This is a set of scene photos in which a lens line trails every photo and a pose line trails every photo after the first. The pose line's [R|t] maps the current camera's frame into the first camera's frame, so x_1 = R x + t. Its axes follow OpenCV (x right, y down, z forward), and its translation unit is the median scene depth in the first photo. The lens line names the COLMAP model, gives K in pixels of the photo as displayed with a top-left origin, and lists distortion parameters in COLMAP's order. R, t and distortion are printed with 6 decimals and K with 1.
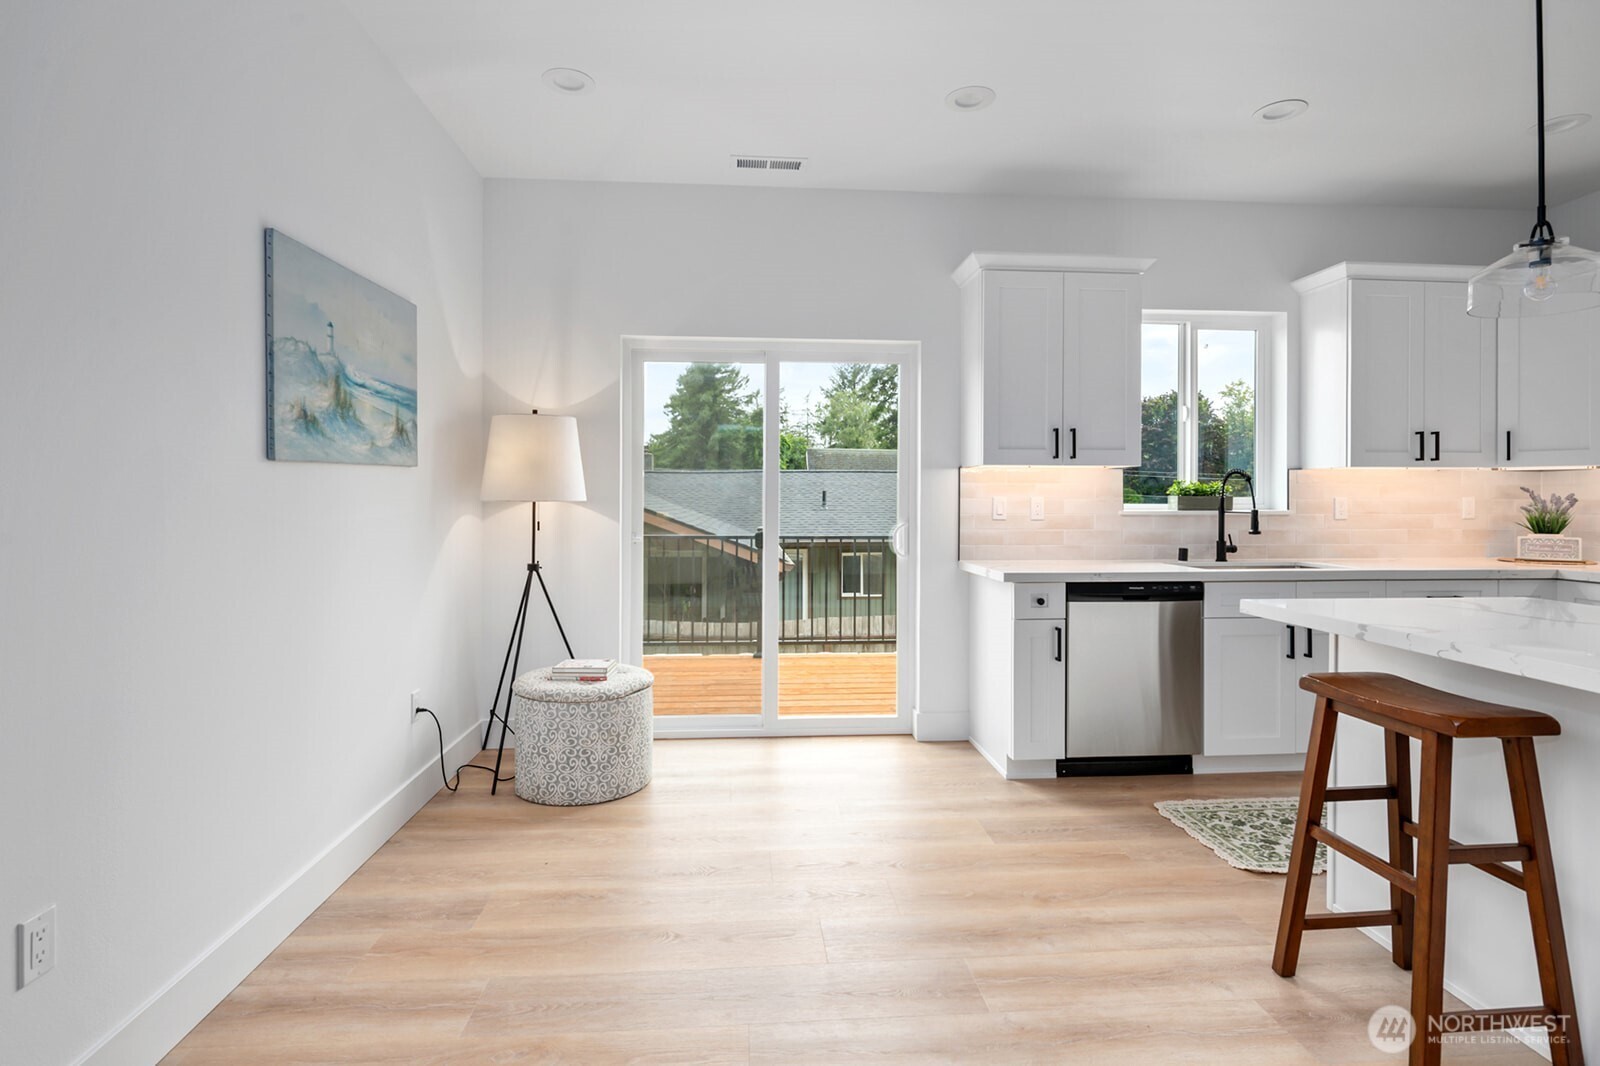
lens RADIAL K [[775.6, 0, 797.7], [0, 775.6, 504.8], [0, 0, 1]] dist [-0.003212, -0.001134]
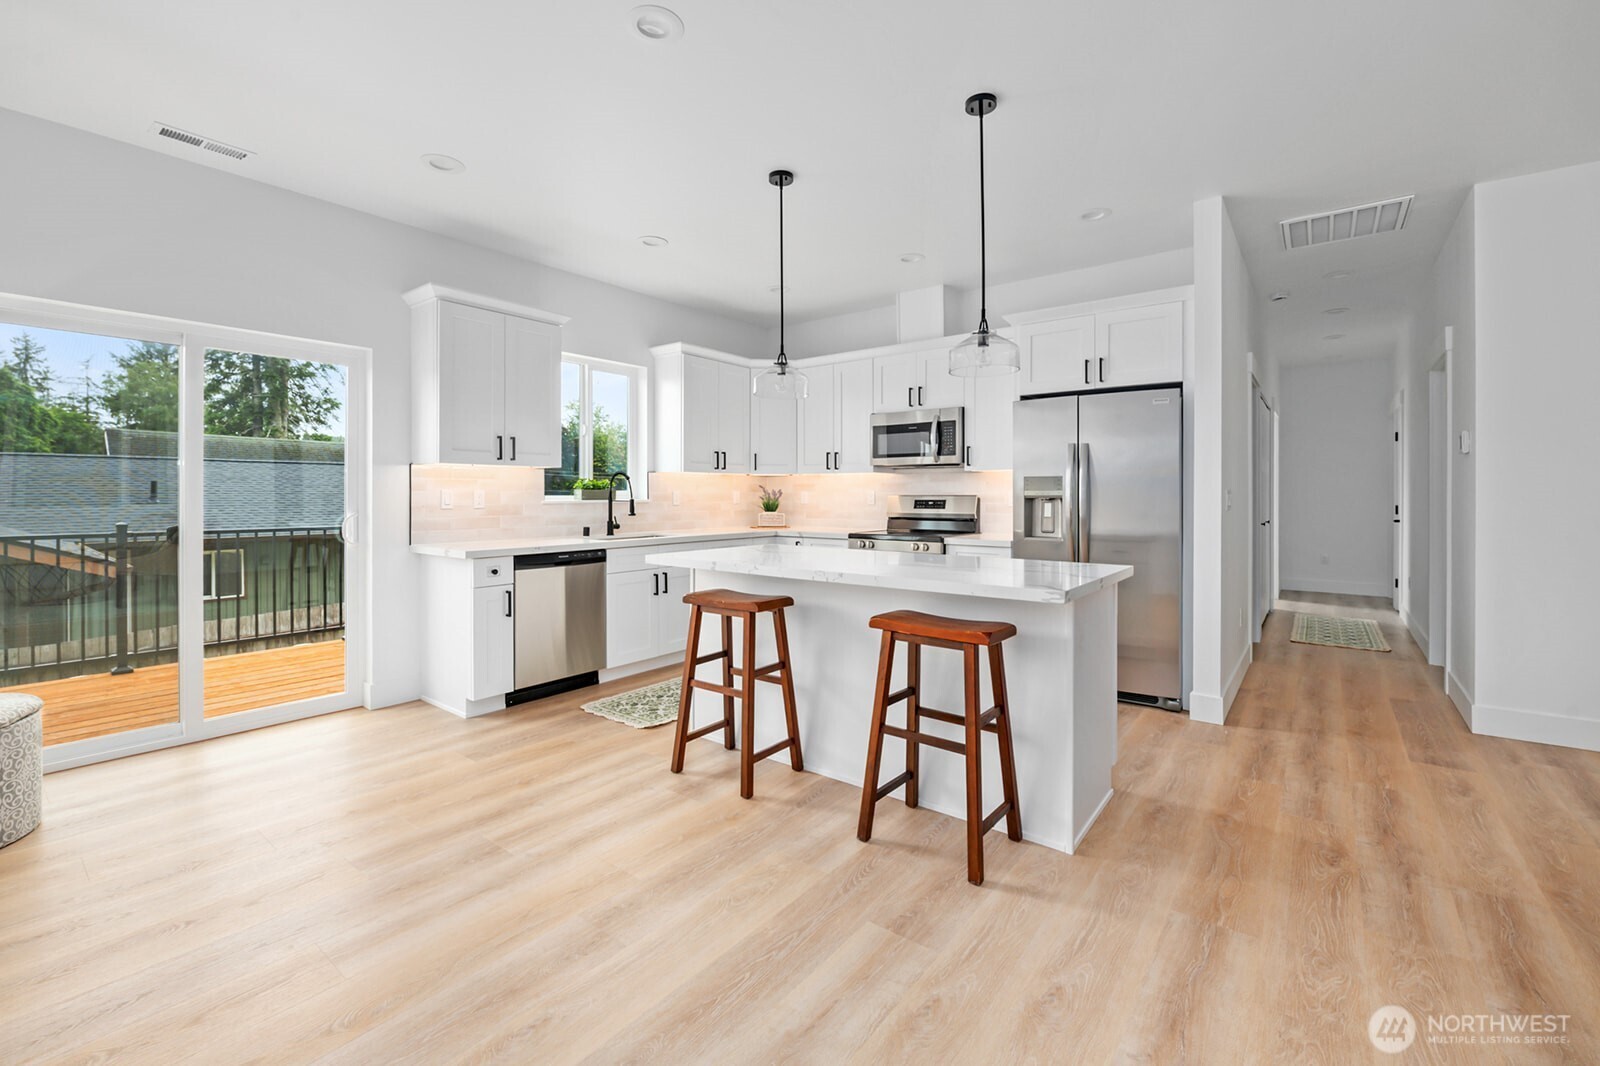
lens RADIAL K [[670.9, 0, 799.4], [0, 670.9, 498.9], [0, 0, 1]] dist [-0.013066, -0.000232]
pose [[0.669453, -0.005822, 0.742832, -0.147258], [0.002851, 0.999982, 0.005269, 0.000133], [-0.742849, -0.001410, 0.669457, -0.096395]]
